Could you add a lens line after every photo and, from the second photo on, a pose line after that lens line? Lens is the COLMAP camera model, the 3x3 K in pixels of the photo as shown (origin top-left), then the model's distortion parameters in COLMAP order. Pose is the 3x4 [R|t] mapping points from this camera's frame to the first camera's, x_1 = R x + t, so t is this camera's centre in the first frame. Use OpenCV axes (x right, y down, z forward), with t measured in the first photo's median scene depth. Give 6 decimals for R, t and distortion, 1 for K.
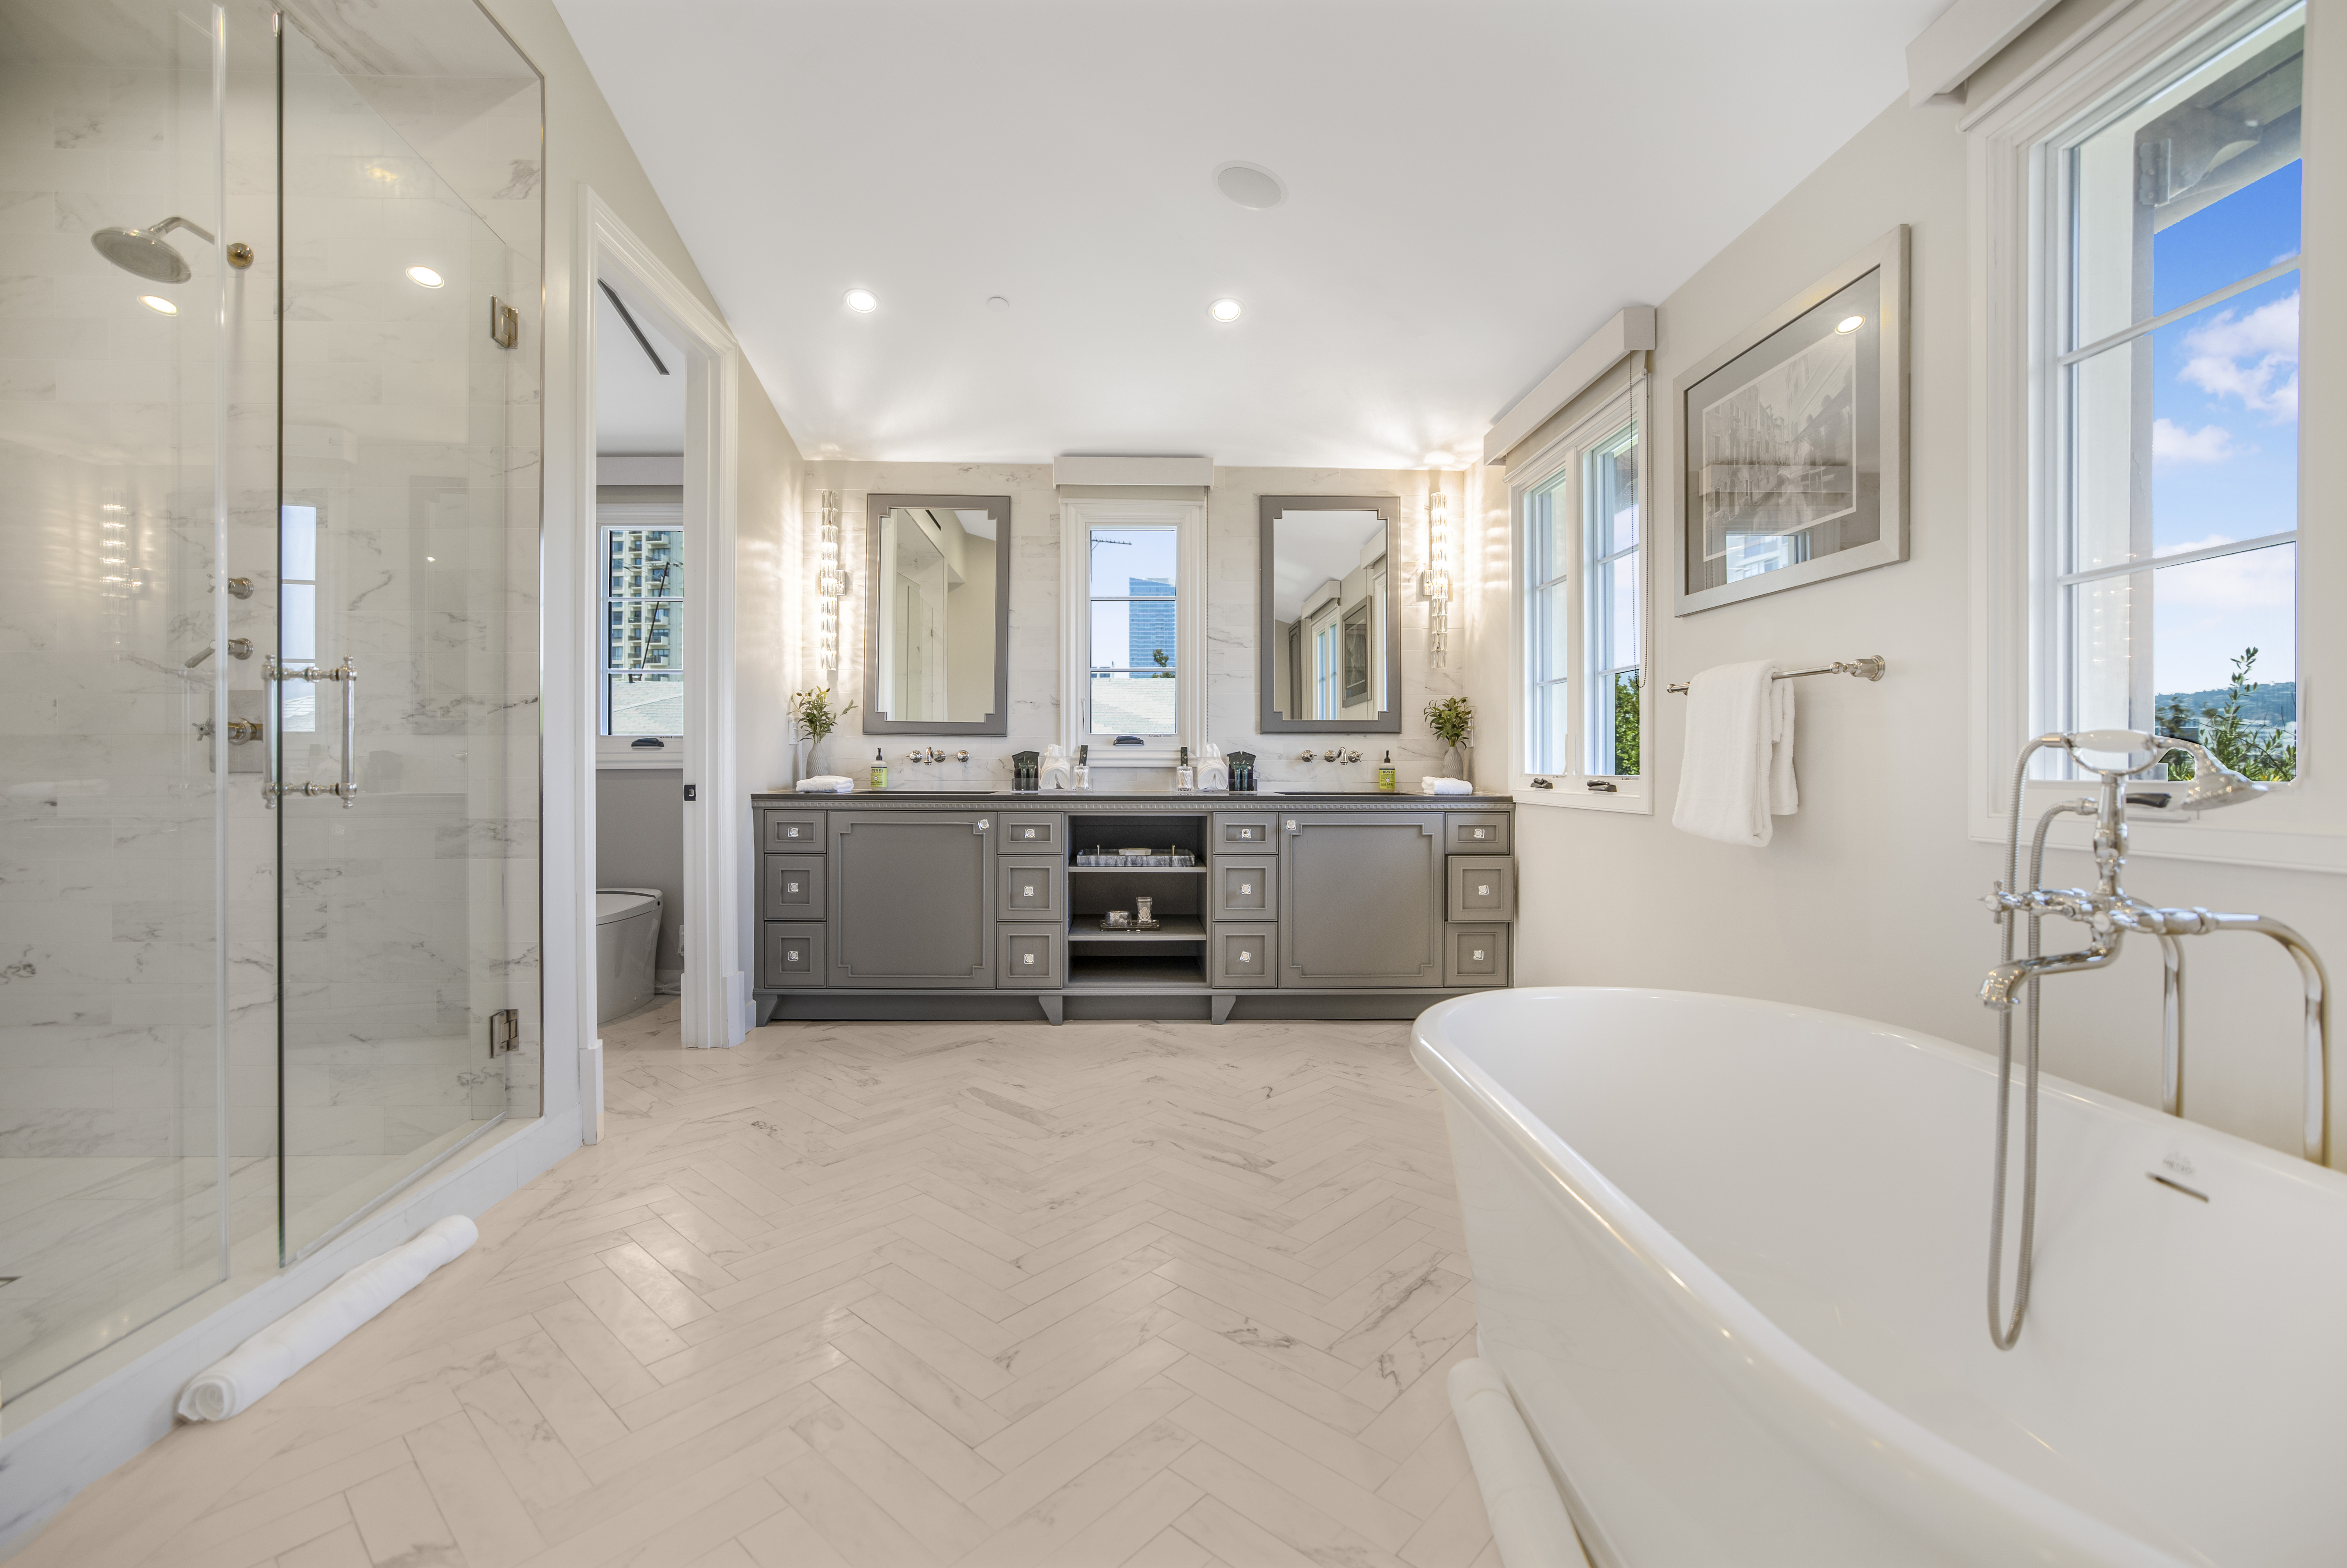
lens RADIAL K [[1027.0, 0, 1177.7], [0, 1027.0, 775.0], [0, 0, 1]] dist [-0.031589, 0.017286]
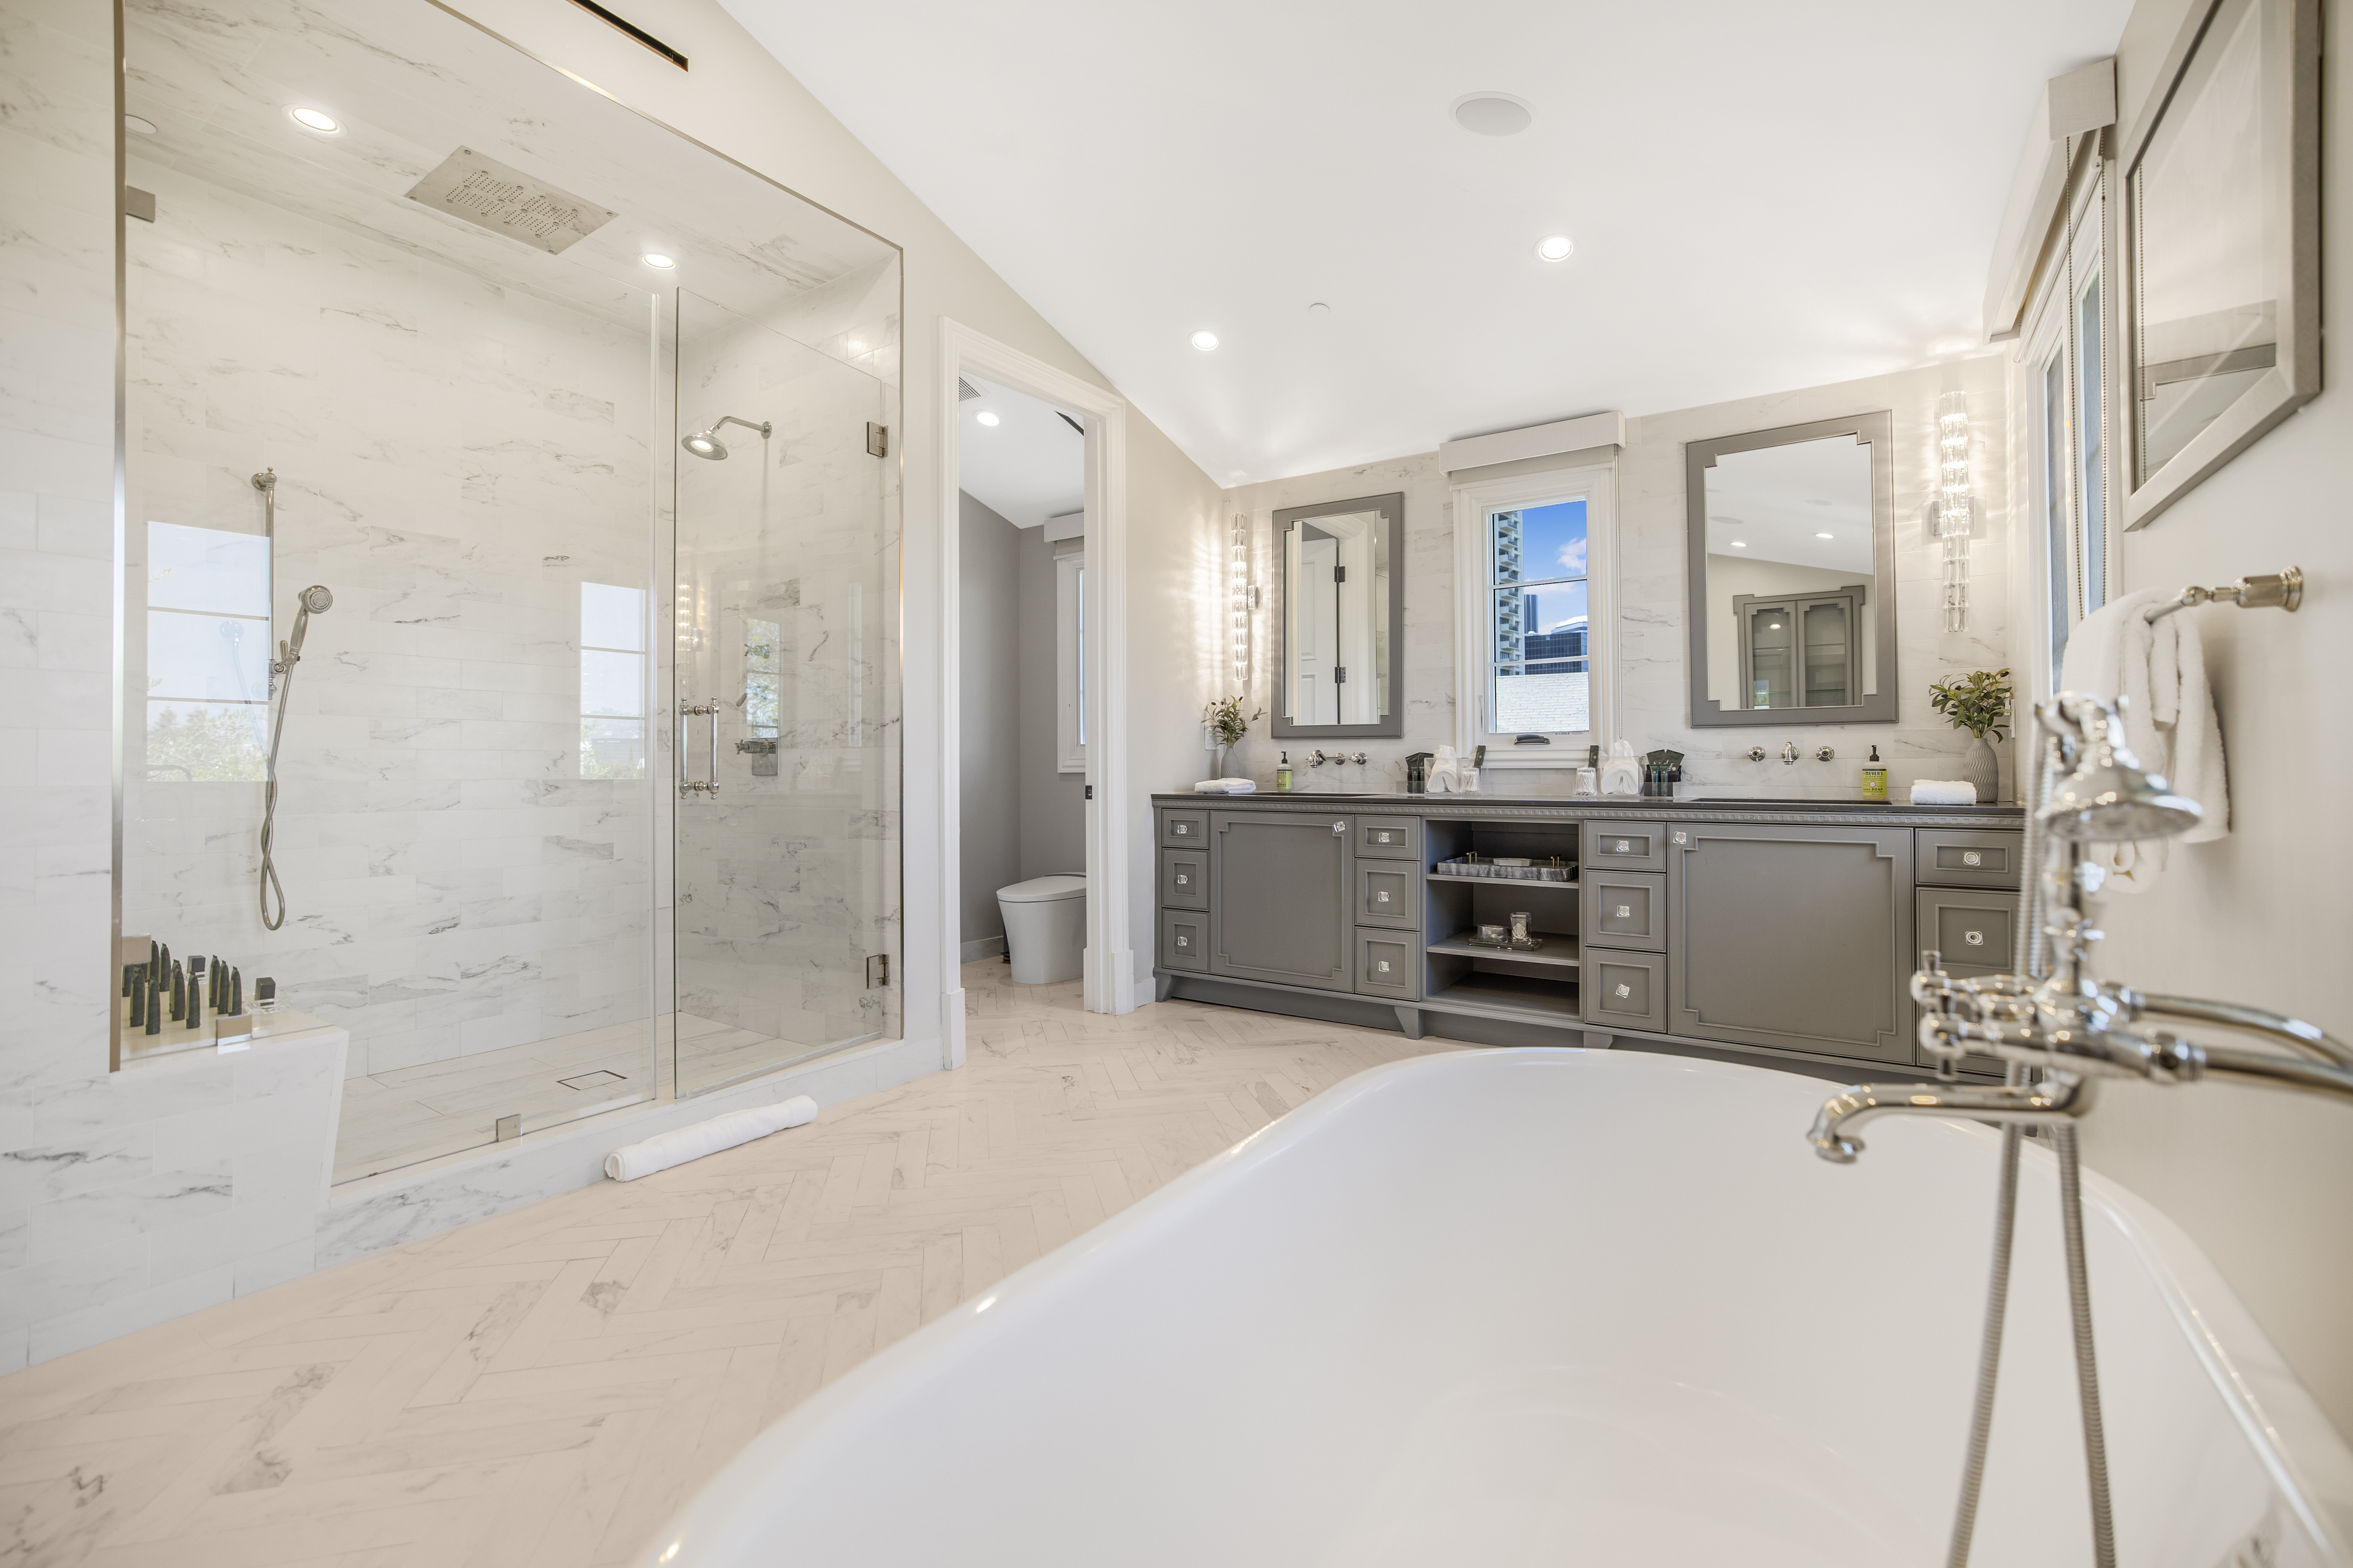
lens RADIAL K [[1038.7, 0, 1148.7], [0, 1038.7, 766.5], [0, 0, 1]] dist [-0.034922, 0.019849]
pose [[0.798323, -0.006217, -0.602197, 0.255558], [-0.000351, 0.999942, -0.010788, 0.000148], [0.602229, 0.008824, 0.798274, 0.075838]]
